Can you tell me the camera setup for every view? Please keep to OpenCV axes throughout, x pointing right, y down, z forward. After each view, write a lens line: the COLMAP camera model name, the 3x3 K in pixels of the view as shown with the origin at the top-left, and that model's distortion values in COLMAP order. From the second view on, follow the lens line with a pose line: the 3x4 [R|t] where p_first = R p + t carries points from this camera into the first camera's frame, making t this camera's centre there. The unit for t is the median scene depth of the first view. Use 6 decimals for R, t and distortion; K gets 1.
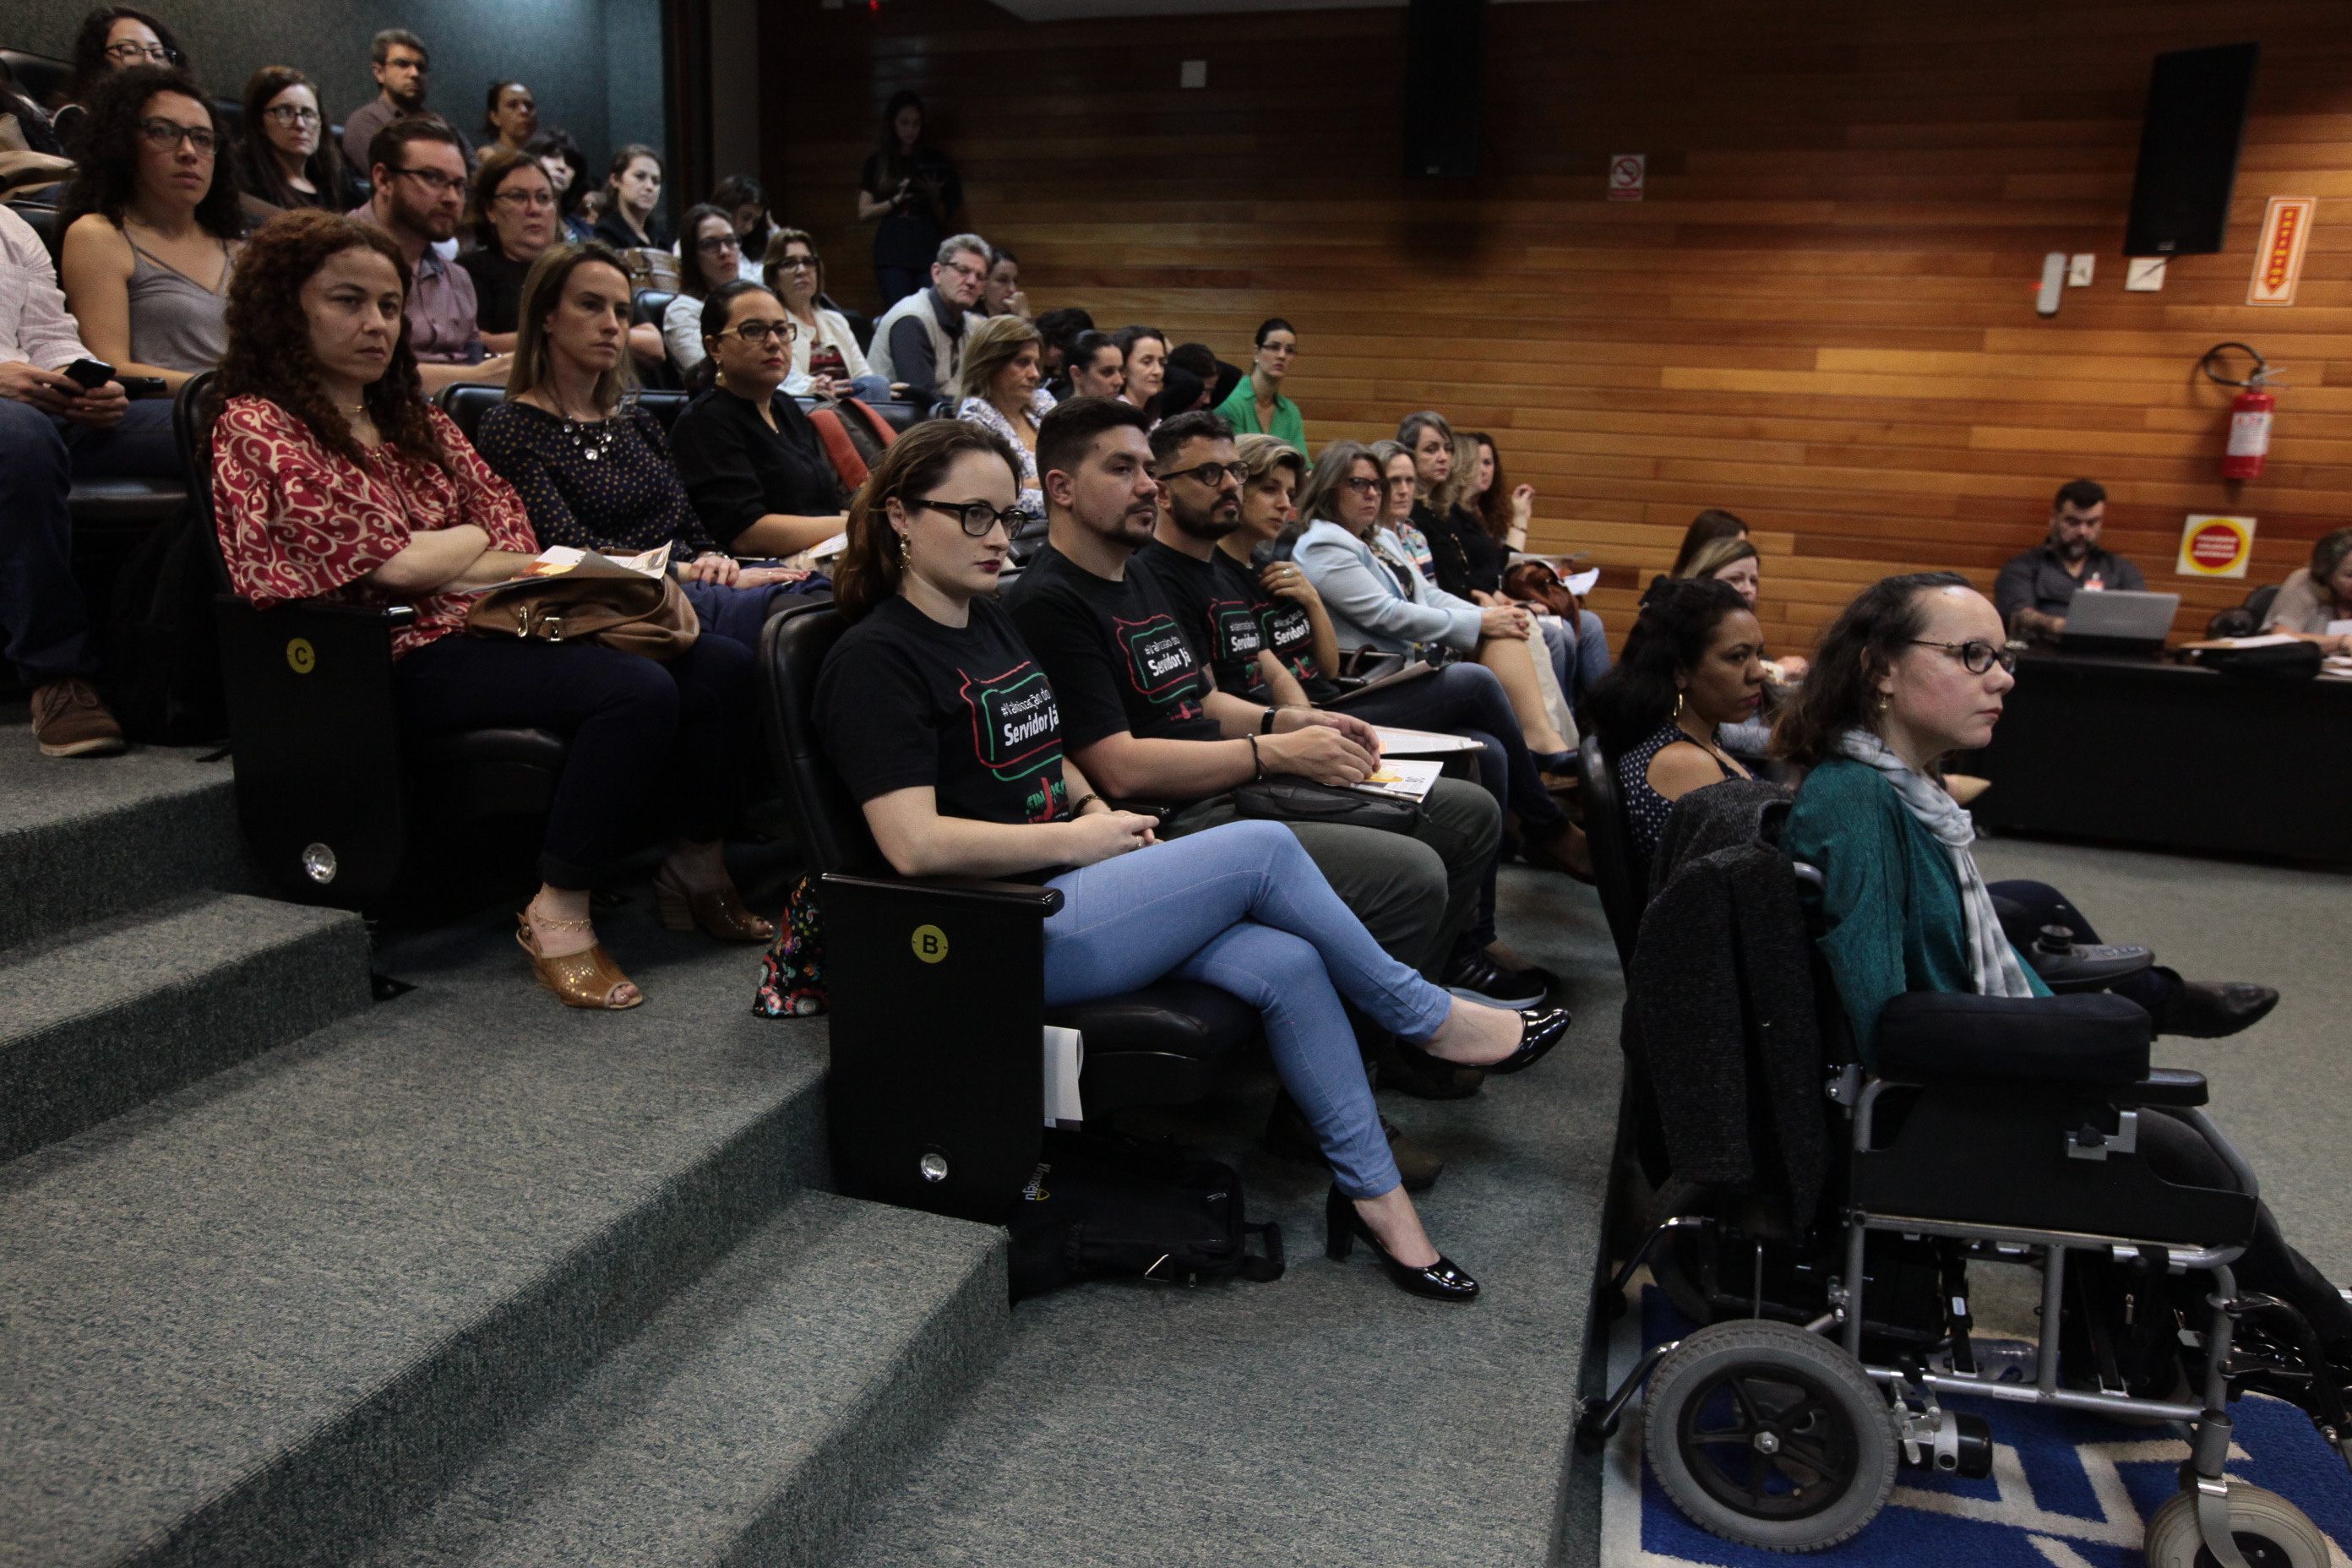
lens RADIAL K [[1597.3, 0, 1178.4], [0, 1597.3, 815.2], [0, 0, 1]] dist [-0.004960, 0.000429]
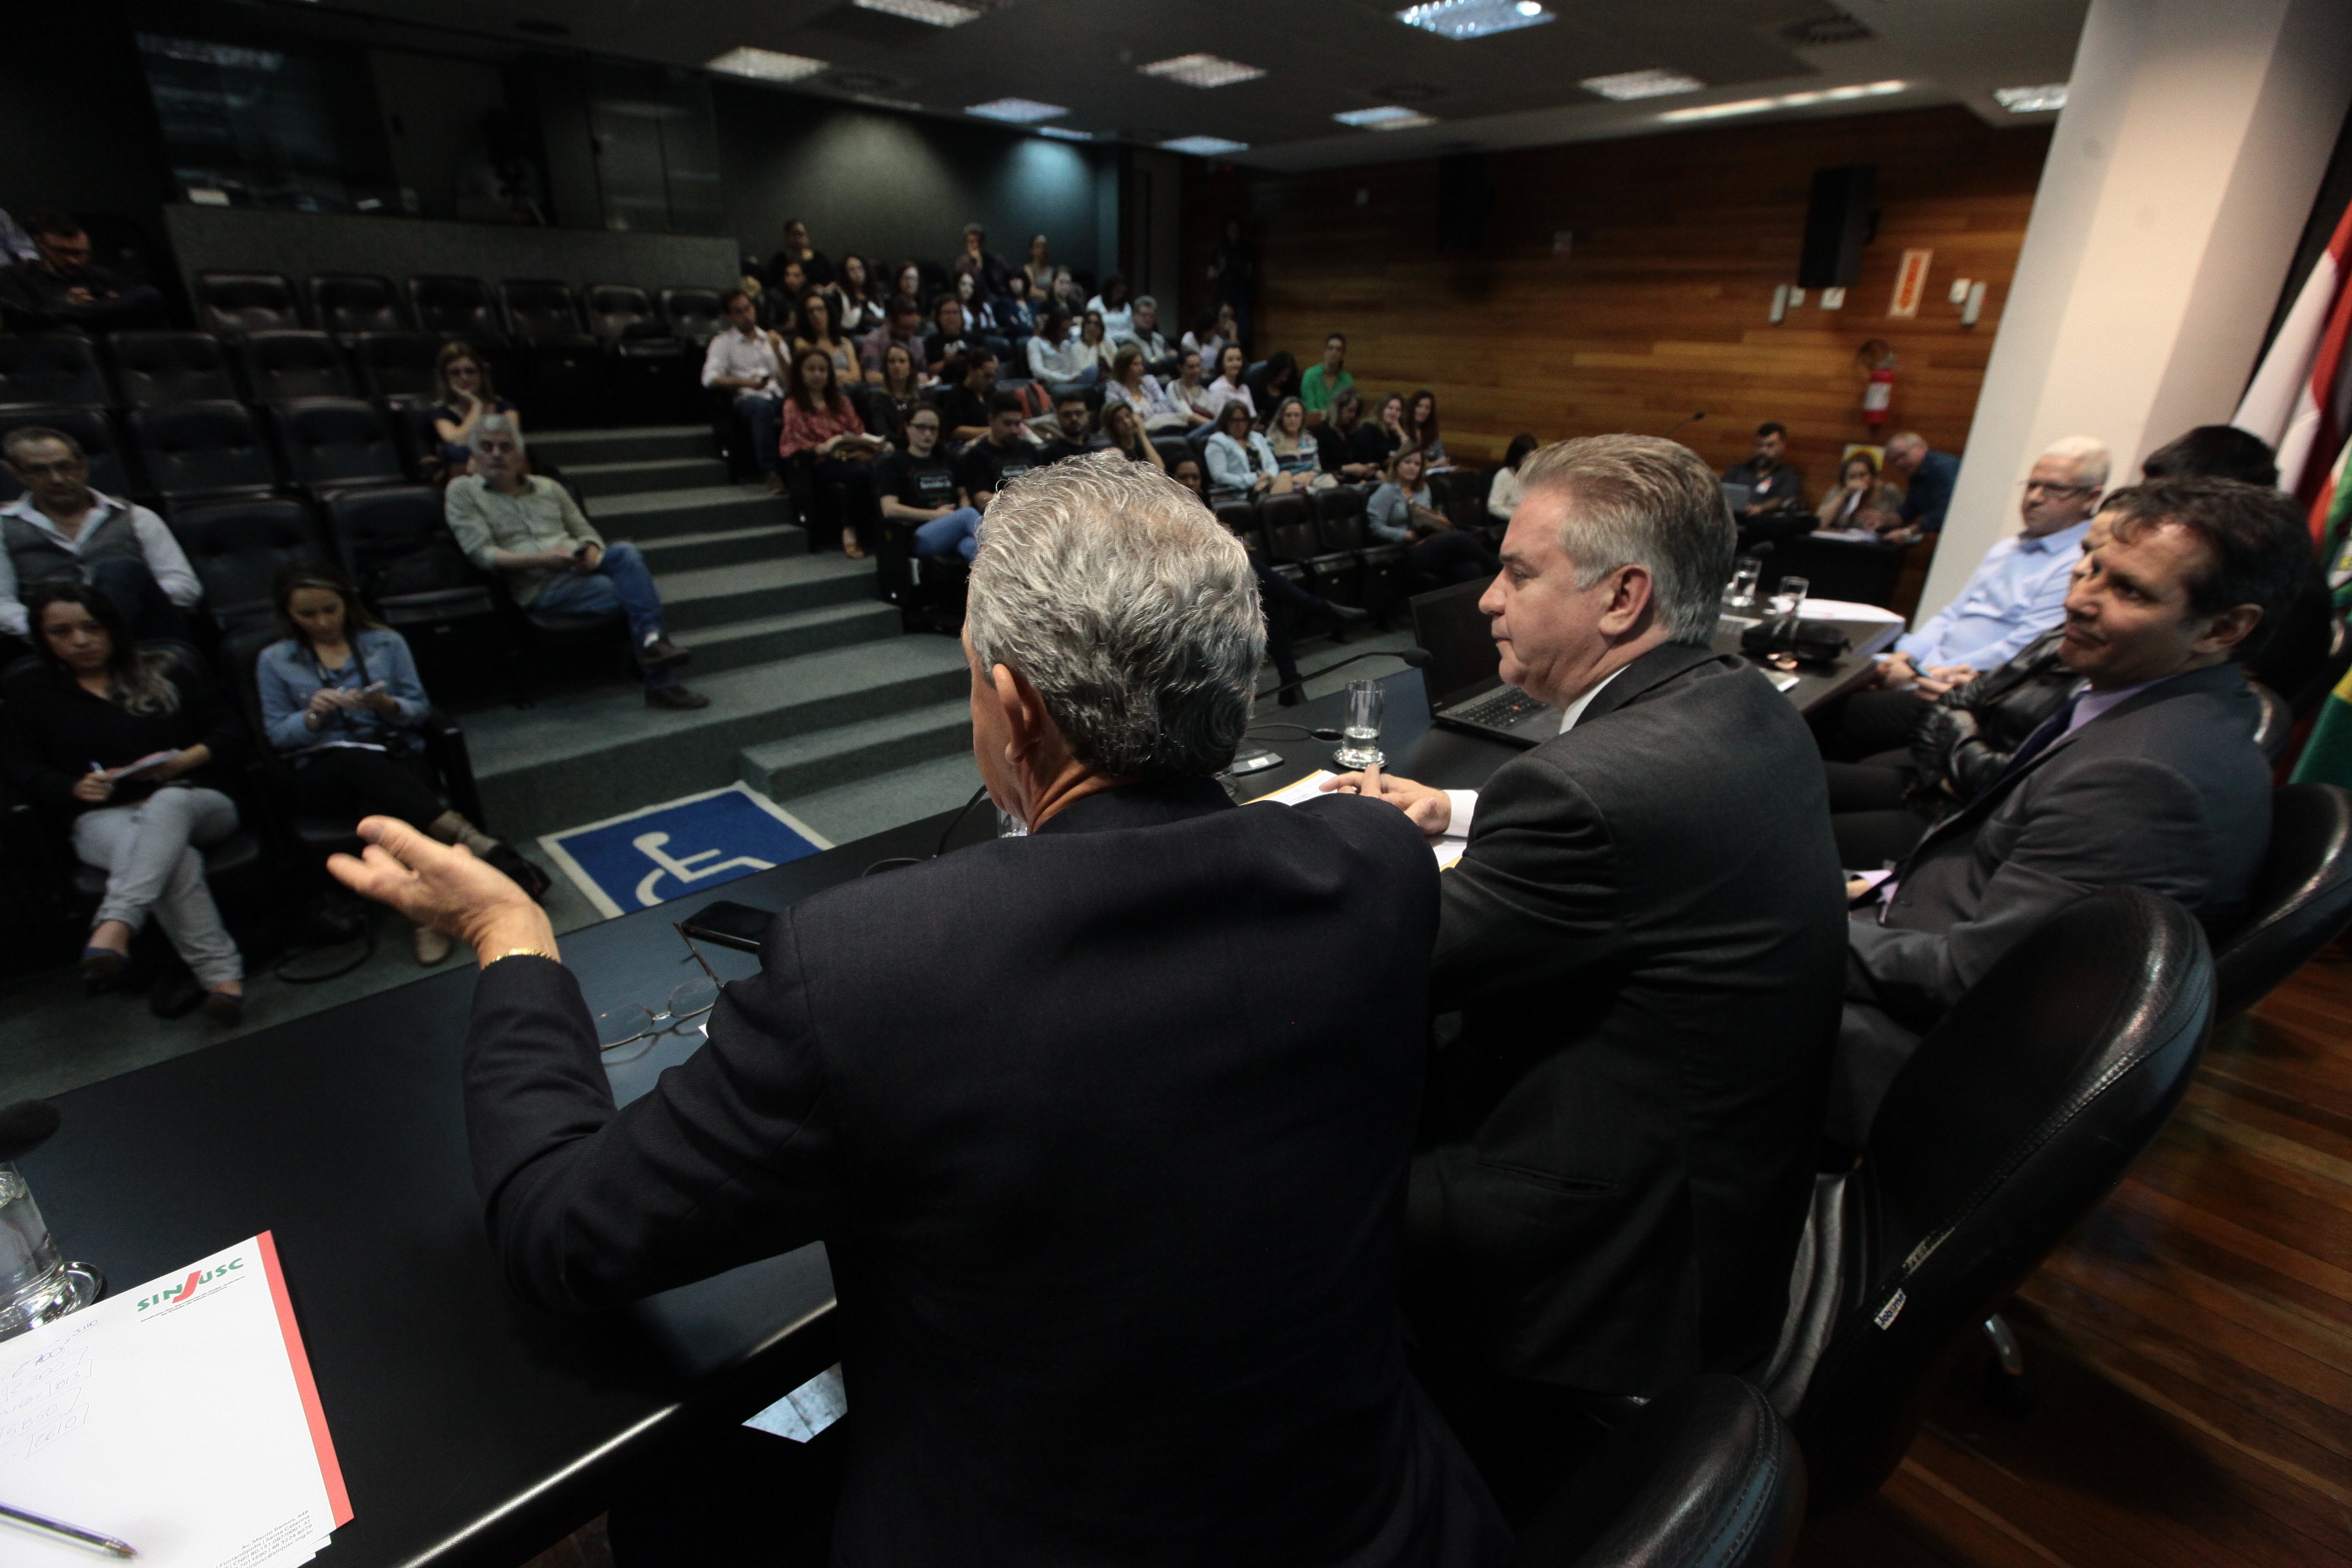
lens RADIAL K [[1059.3, 0, 1148.3], [0, 1059.3, 809.3], [0, 0, 1]] dist [-0.074465, 0.021236]
pose [[0.884088, 0.165289, -0.437112, 0.518722], [-0.094542, 0.979280, 0.179086, 0.067426], [0.457656, -0.117002, 0.881397, -0.343410]]
